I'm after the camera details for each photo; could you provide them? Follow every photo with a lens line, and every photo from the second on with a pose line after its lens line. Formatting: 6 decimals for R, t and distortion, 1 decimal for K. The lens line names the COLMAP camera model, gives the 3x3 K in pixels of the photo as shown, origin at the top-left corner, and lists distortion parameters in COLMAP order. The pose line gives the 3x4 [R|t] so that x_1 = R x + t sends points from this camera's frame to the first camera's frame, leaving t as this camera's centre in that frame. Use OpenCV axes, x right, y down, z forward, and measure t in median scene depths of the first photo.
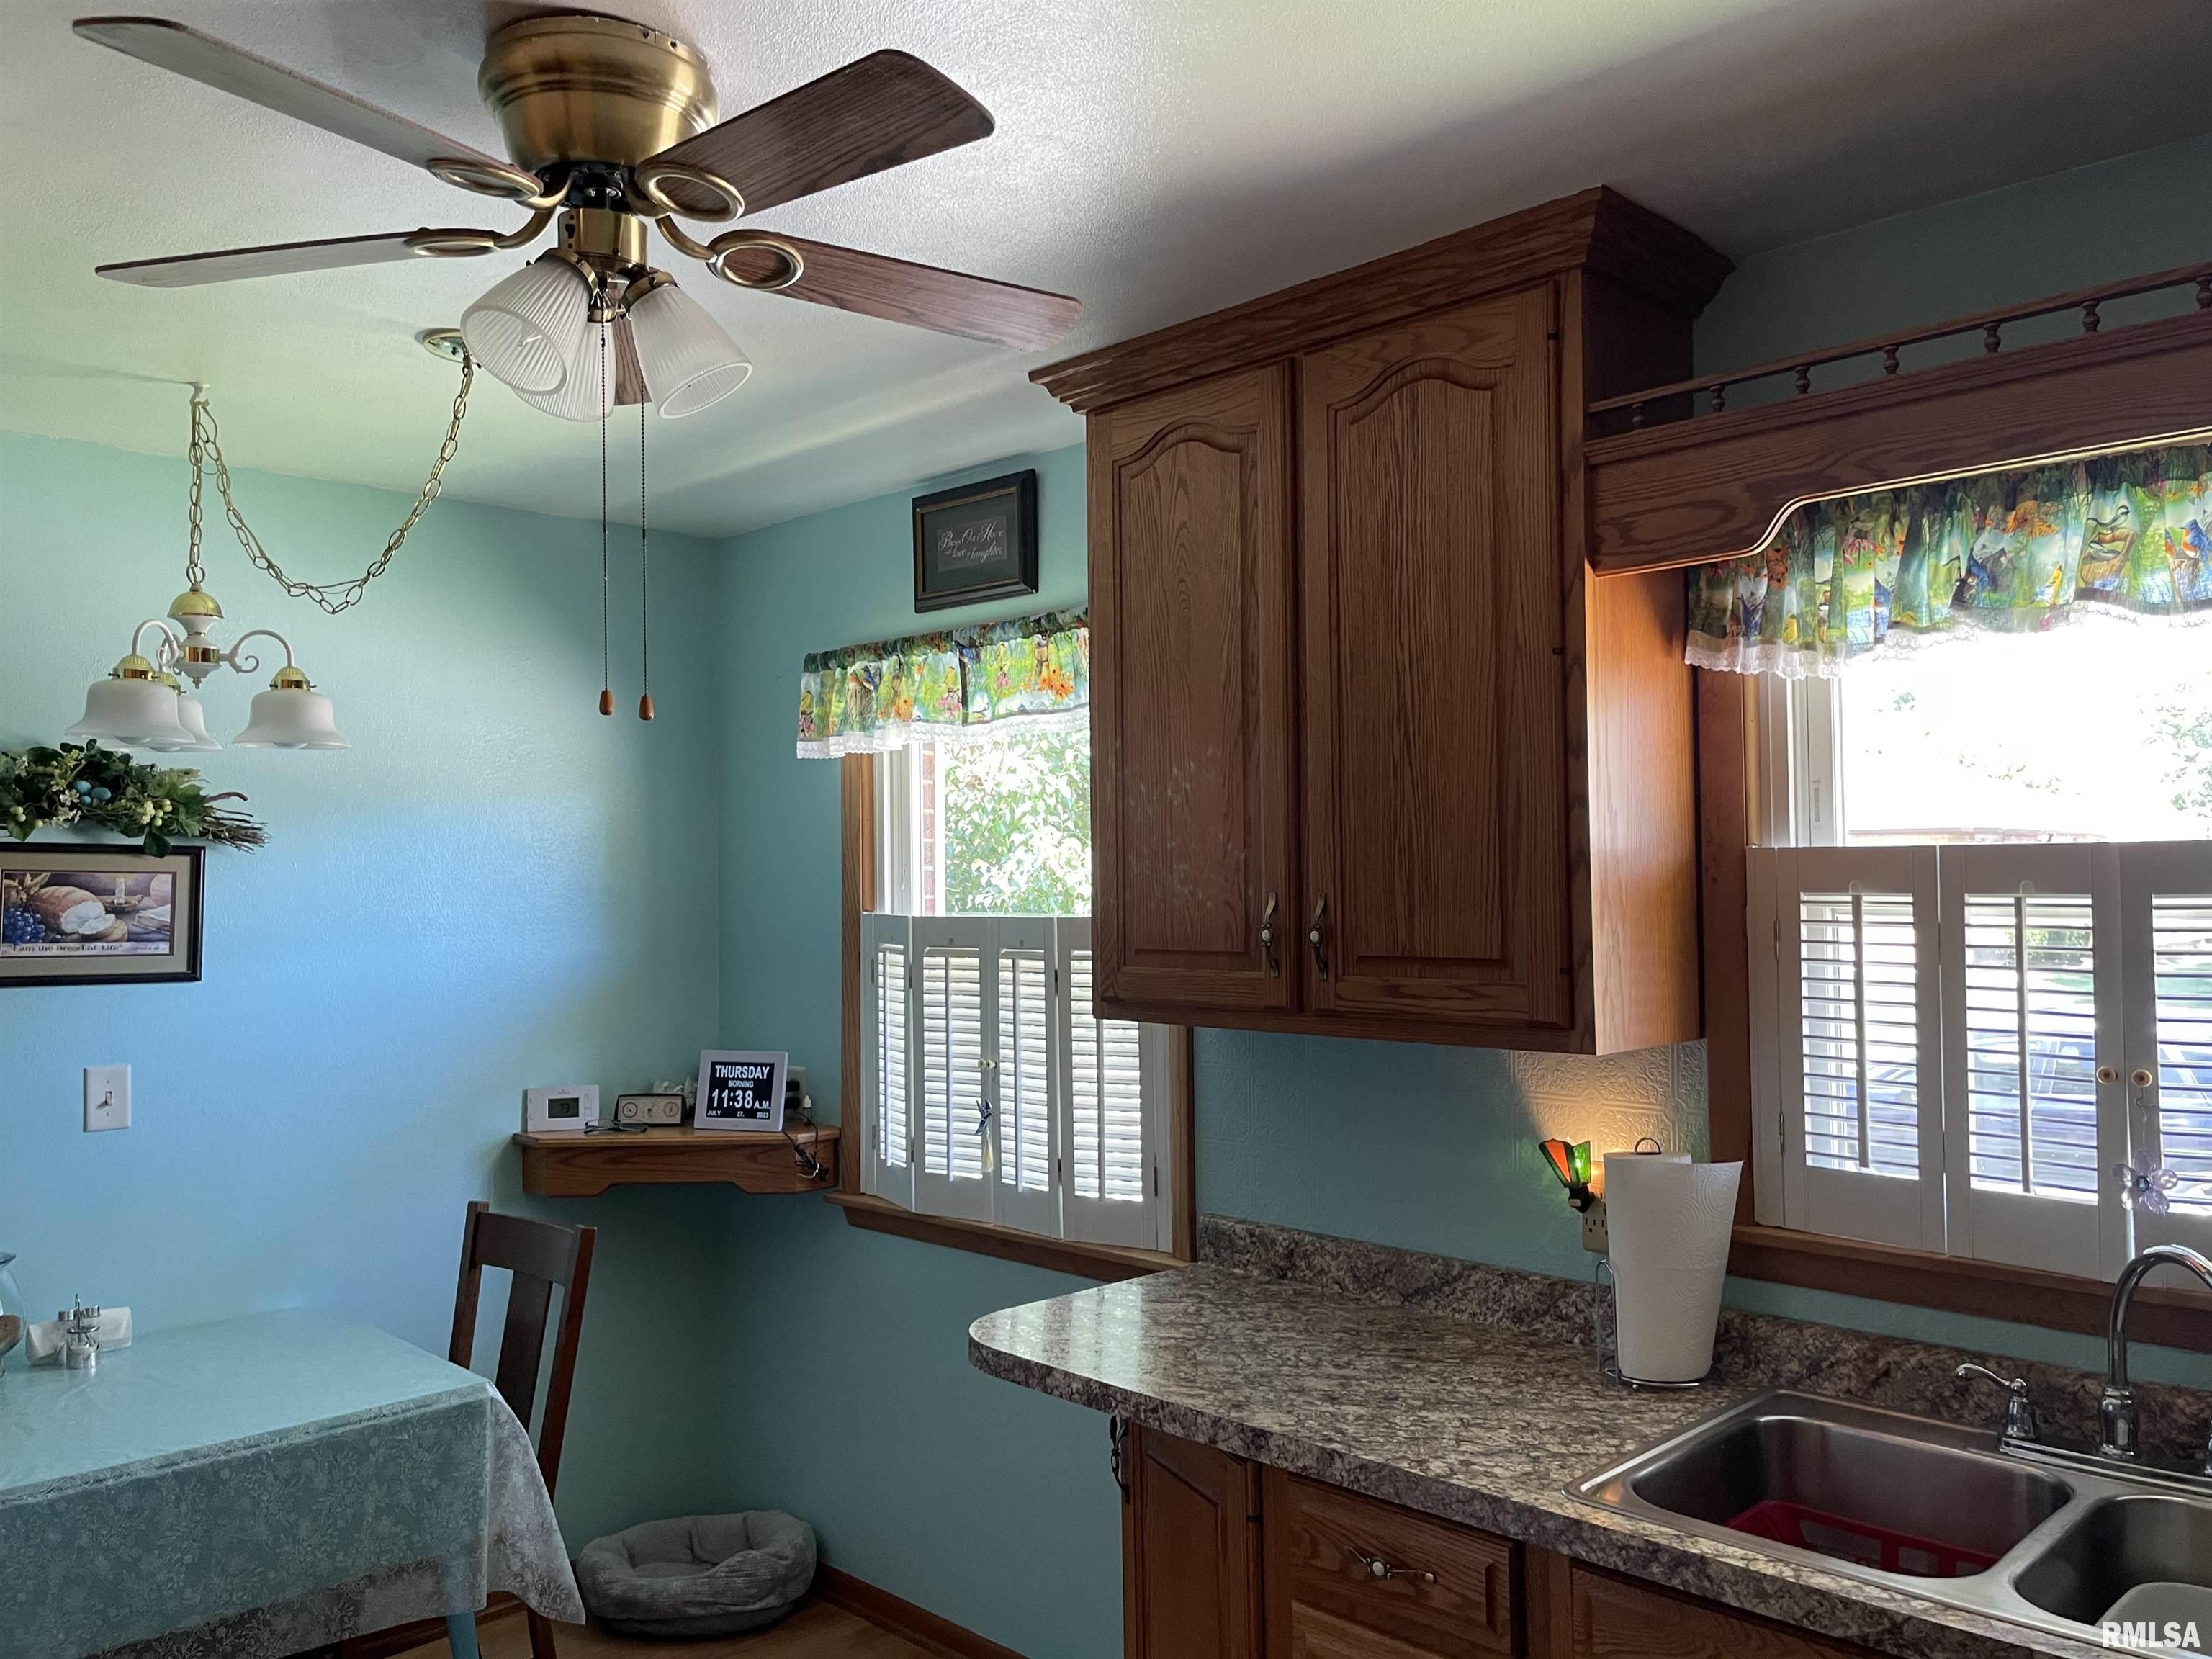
lens RADIAL K [[1693.2, 0, 1106.0], [0, 1693.2, 829.5], [0, 0, 1]] dist [0.117916, -0.145958]
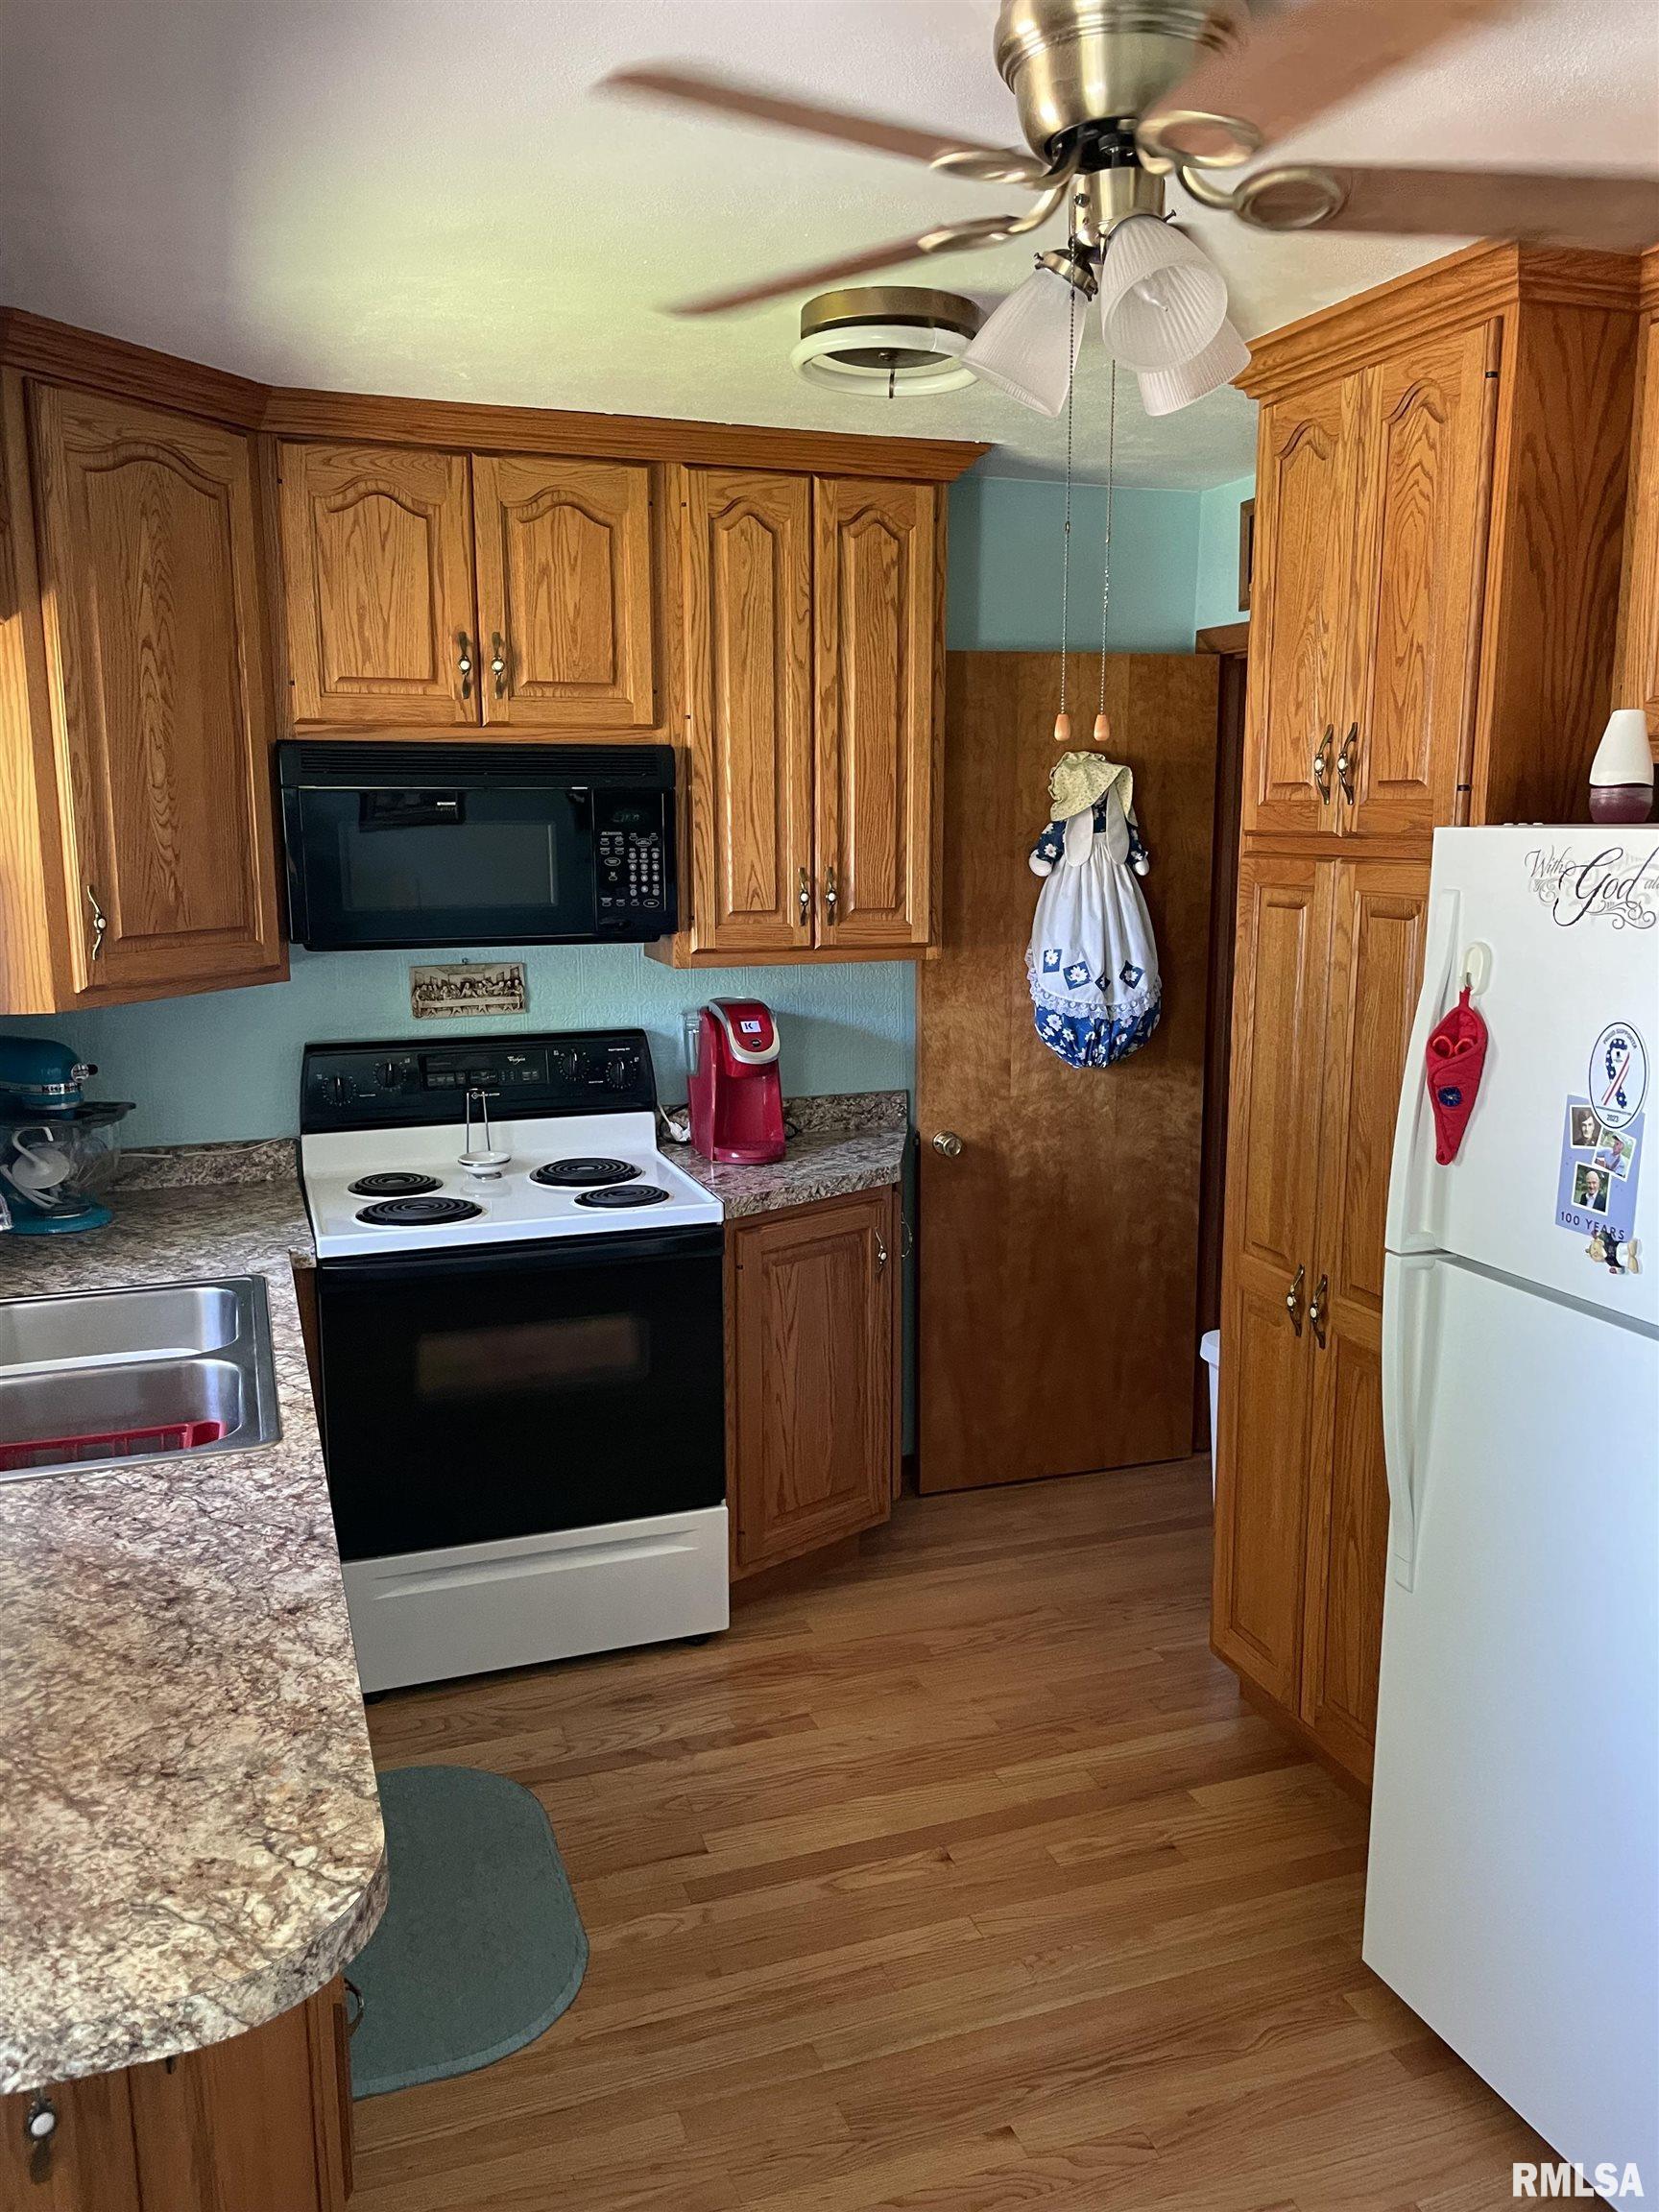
lens RADIAL K [[1693.2, 0, 822.5], [0, 1693.2, 1091.3], [0, 0, 1]] dist [0.117916, -0.145958]
pose [[-0.897554, -0.057828, 0.437096, -0.461468], [0.005486, 0.989820, 0.142219, -0.004874], [-0.440871, 0.130047, -0.888100, 1.544787]]
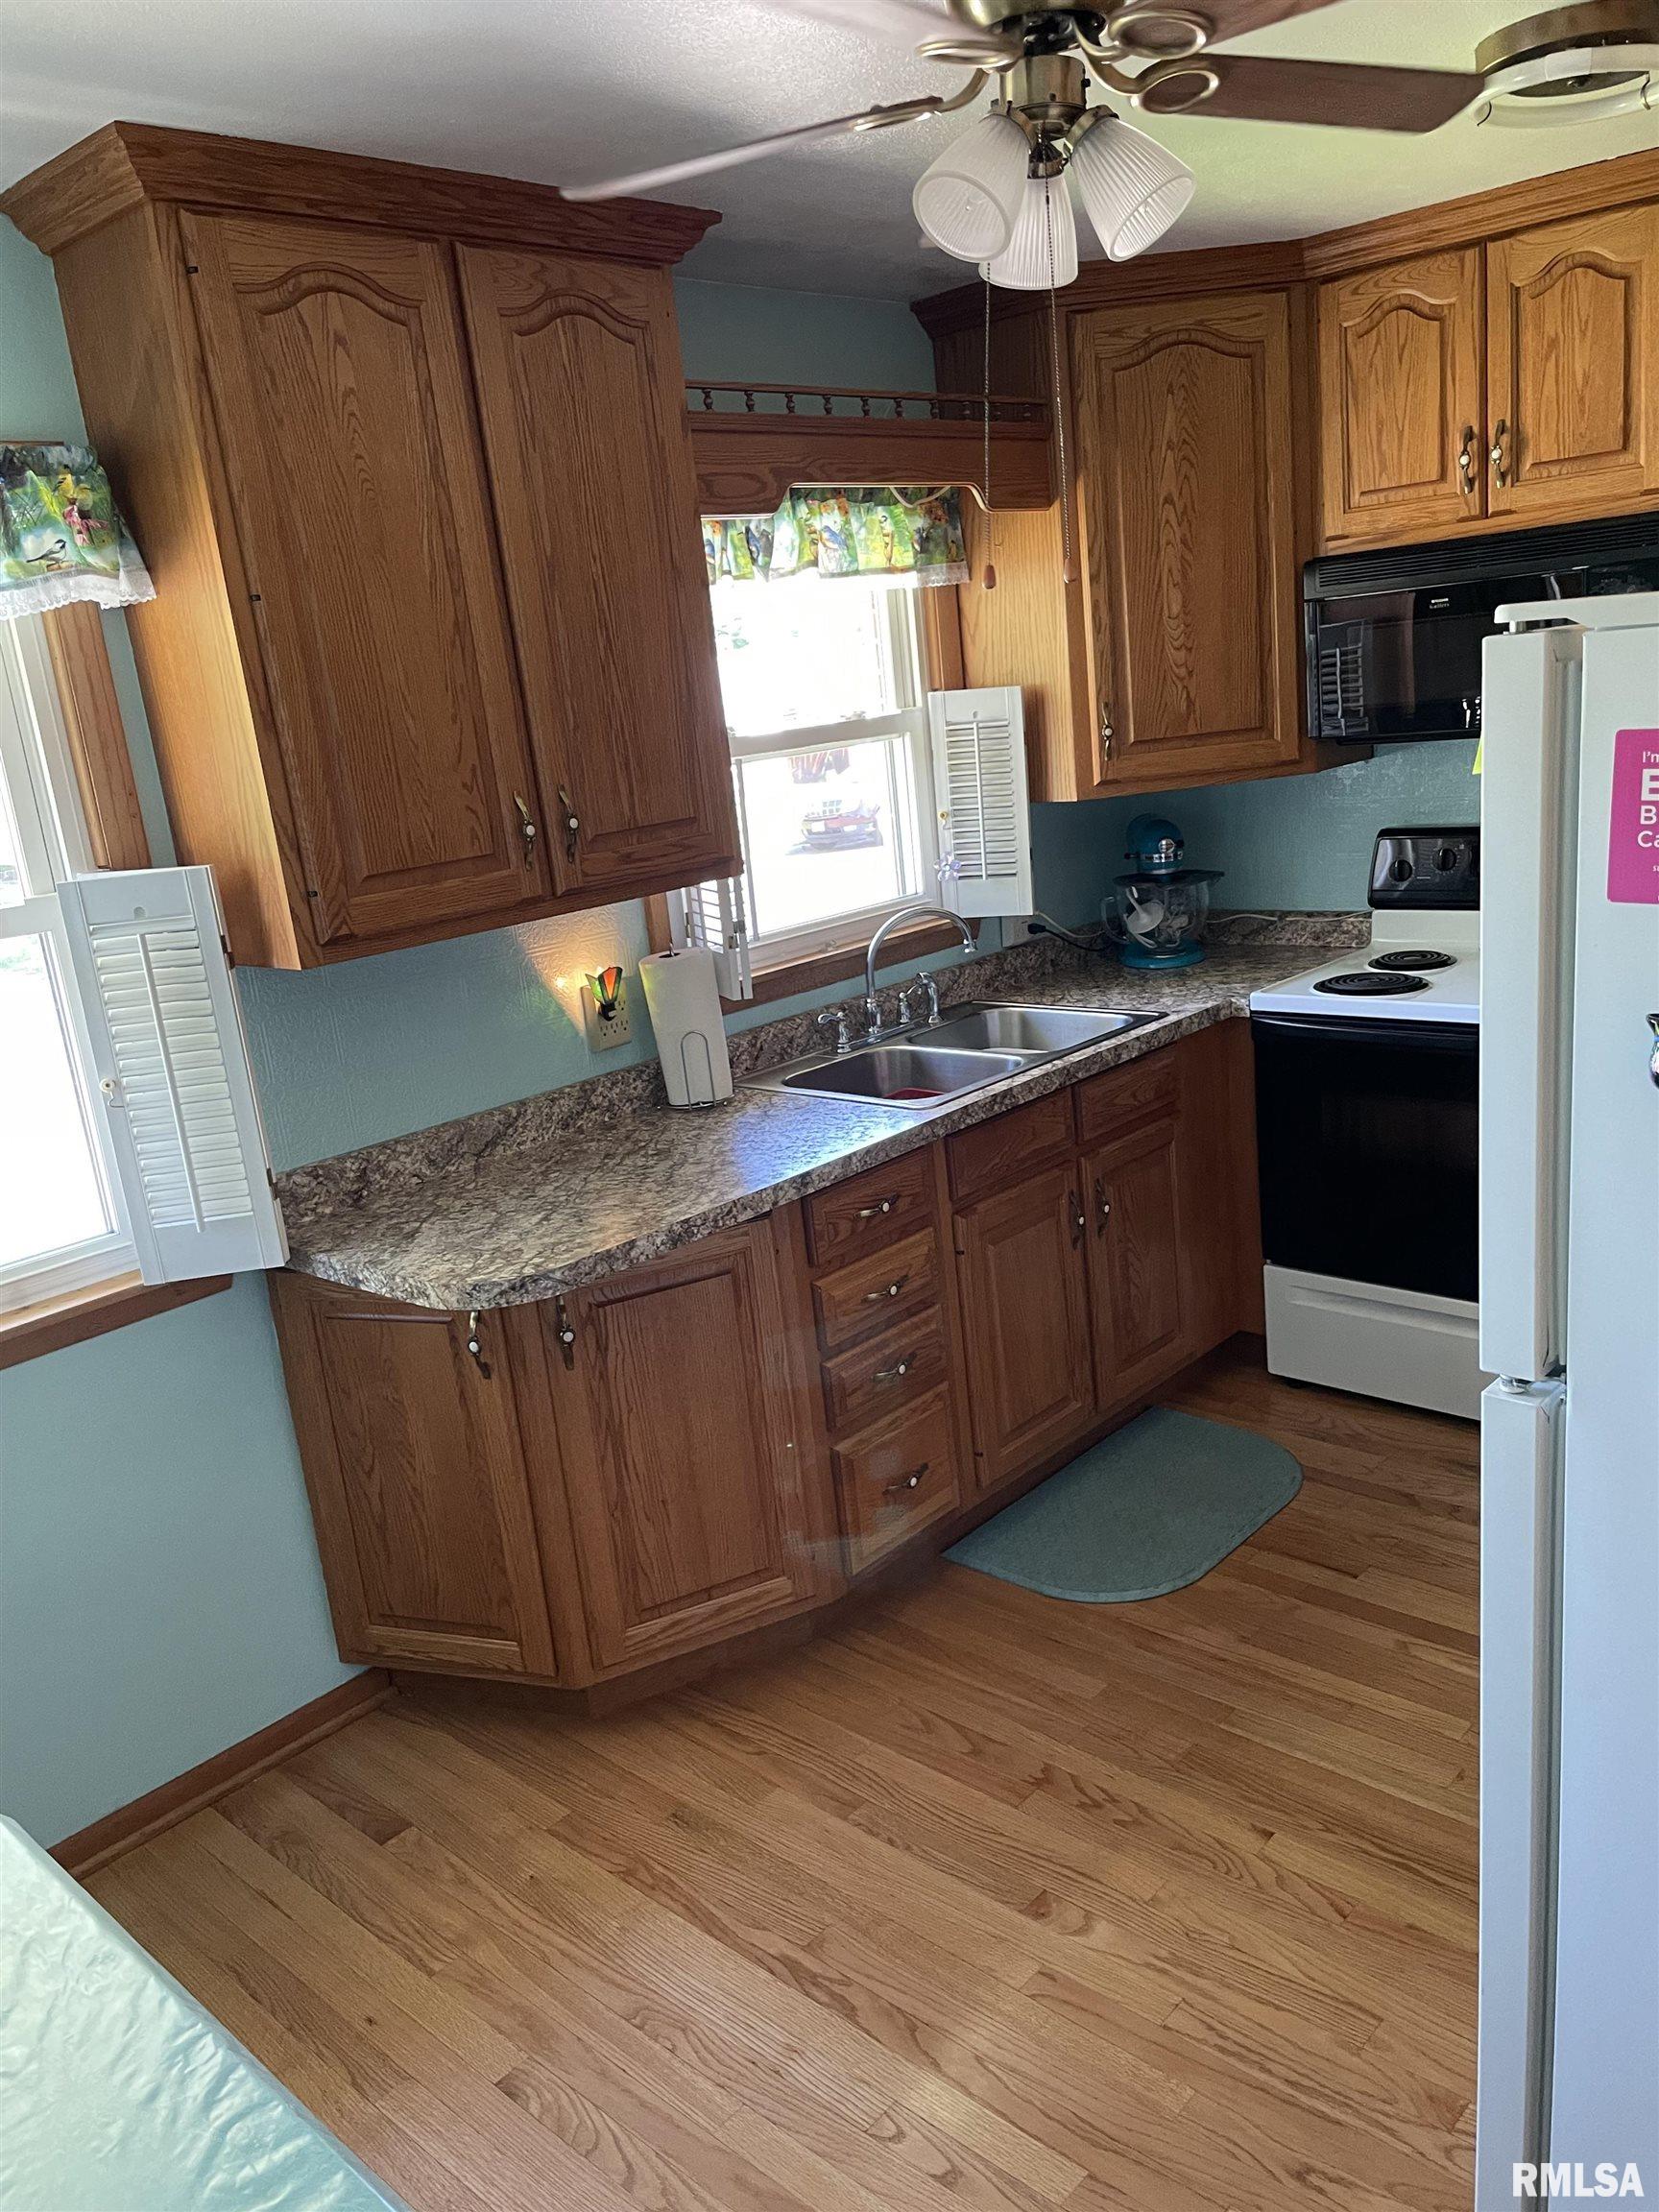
lens RADIAL K [[1693.2, 0, 822.5], [0, 1693.2, 1091.3], [0, 0, 1]] dist [0.117916, -0.145958]
pose [[-0.027413, -0.226259, 0.973681, -1.123549], [0.076932, 0.970681, 0.227727, -0.009977], [-0.996659, 0.081150, -0.009203, 0.946423]]
